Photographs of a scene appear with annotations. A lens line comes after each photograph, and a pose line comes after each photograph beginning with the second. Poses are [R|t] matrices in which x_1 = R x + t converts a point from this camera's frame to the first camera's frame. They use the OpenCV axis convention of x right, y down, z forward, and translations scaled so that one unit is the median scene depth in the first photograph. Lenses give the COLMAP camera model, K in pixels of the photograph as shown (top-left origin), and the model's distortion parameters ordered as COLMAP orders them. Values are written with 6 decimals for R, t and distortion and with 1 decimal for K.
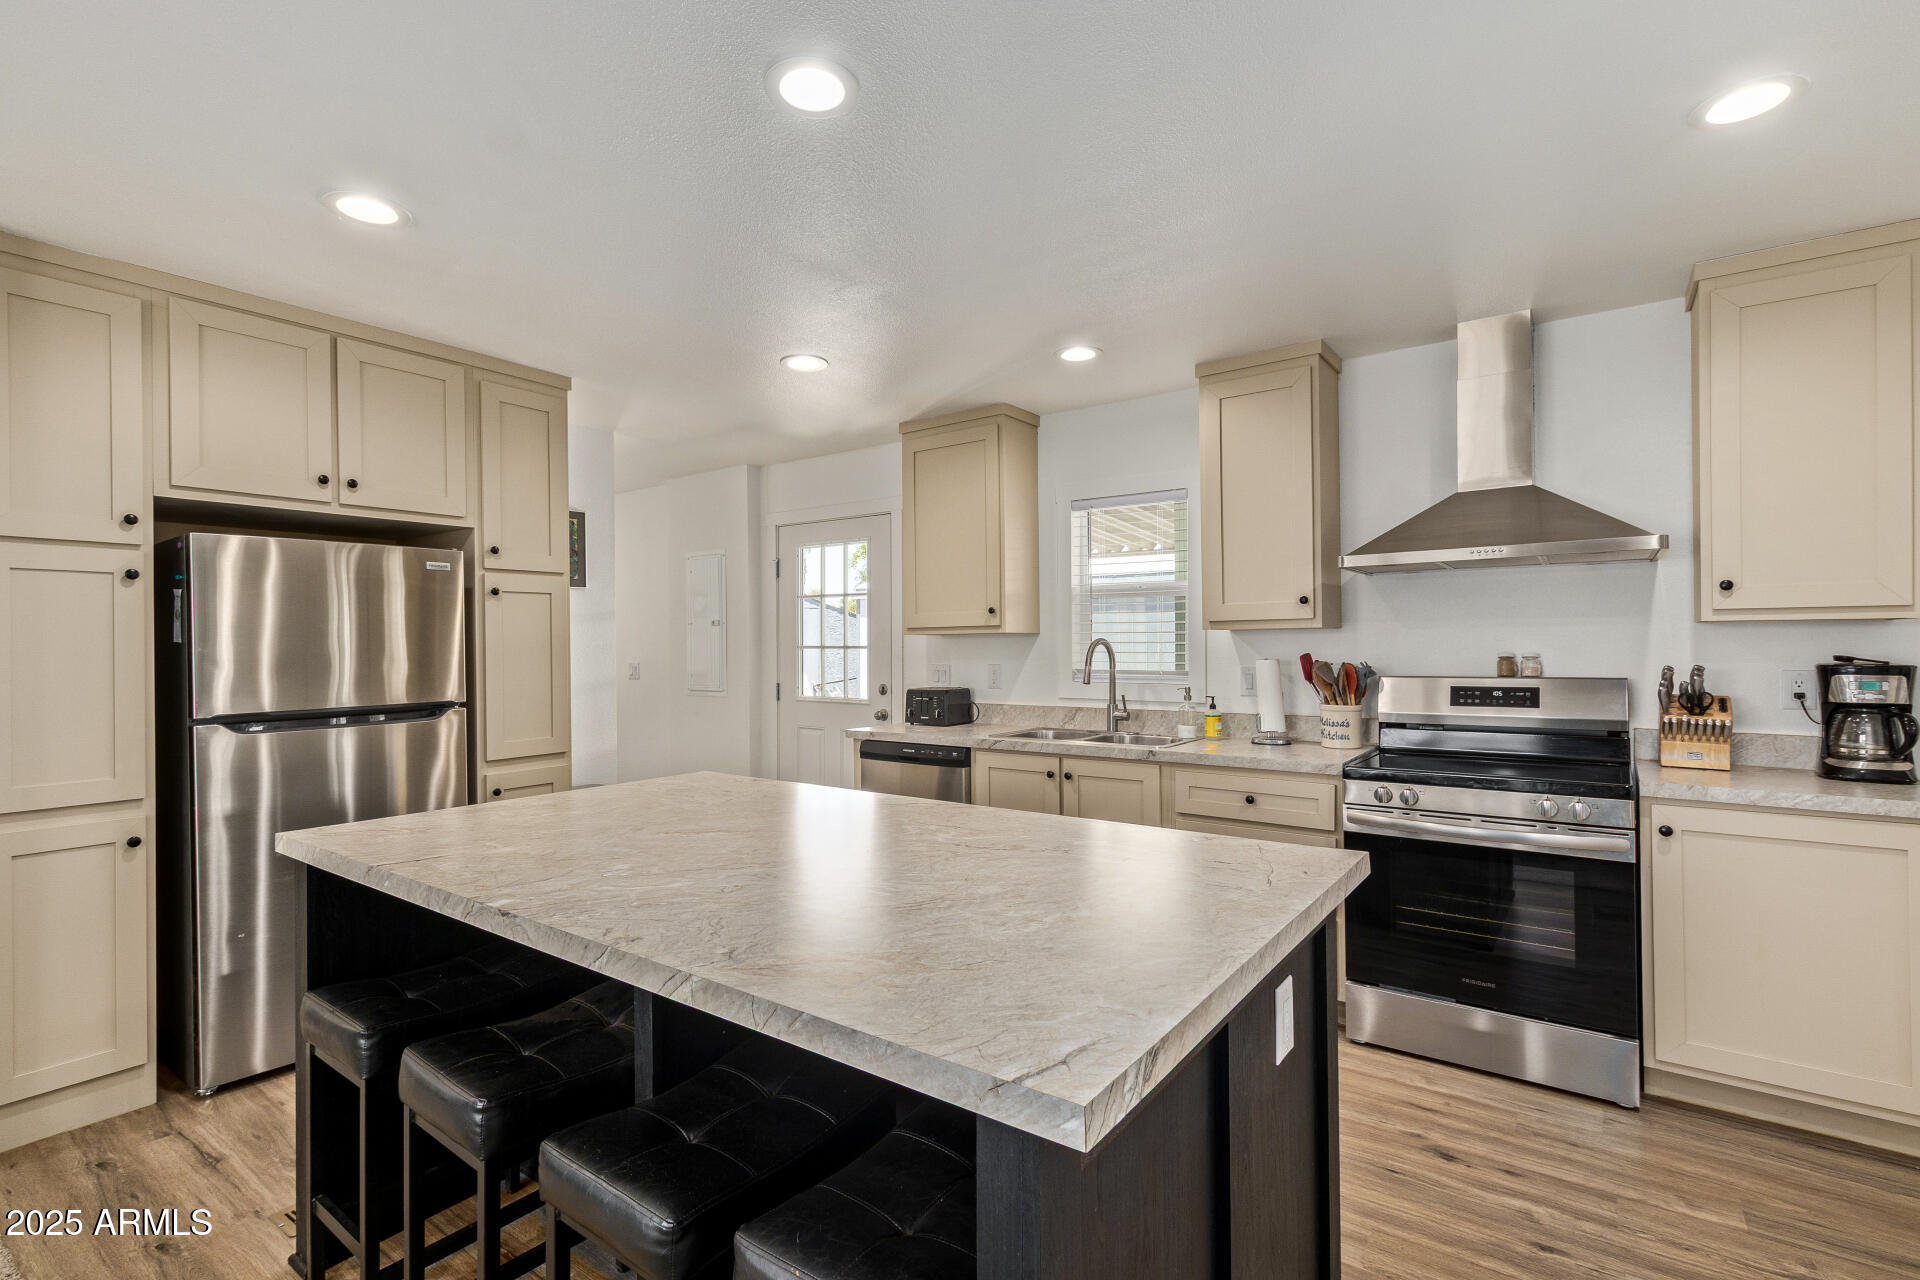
lens RADIAL K [[876.0, 0, 960.0], [0, 876.0, 640.0], [0, 0, 1]] dist [0.001223, 0.000459]
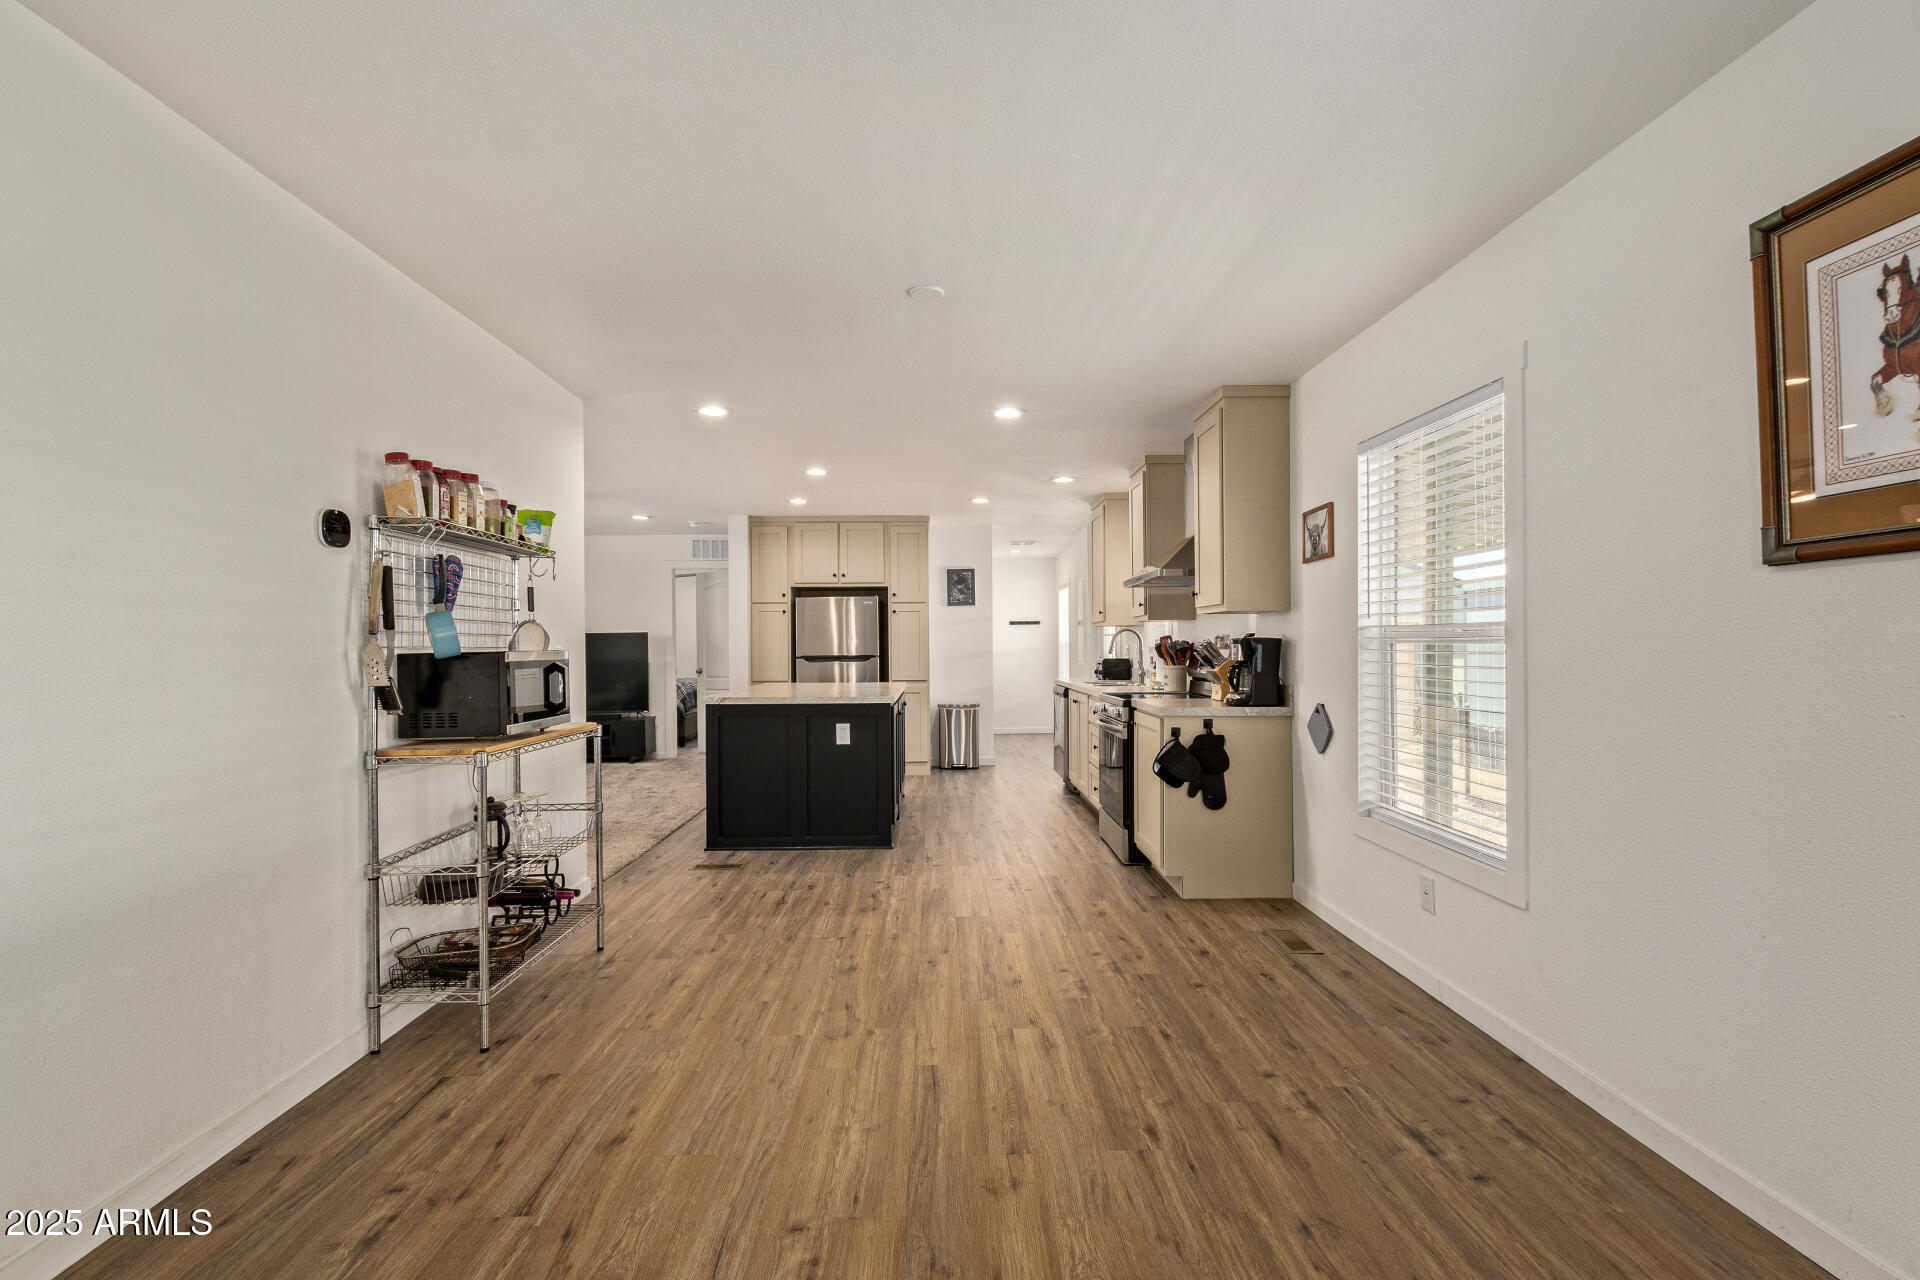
lens RADIAL K [[876.0, 0, 960.0], [0, 876.0, 640.0], [0, 0, 1]] dist [0.001223, 0.000459]
pose [[0.598361, -0.001151, -0.801226, 1.776474], [0.004197, 0.999990, 0.001698, 0.024404], [0.801216, -0.004379, 0.598359, -0.372610]]
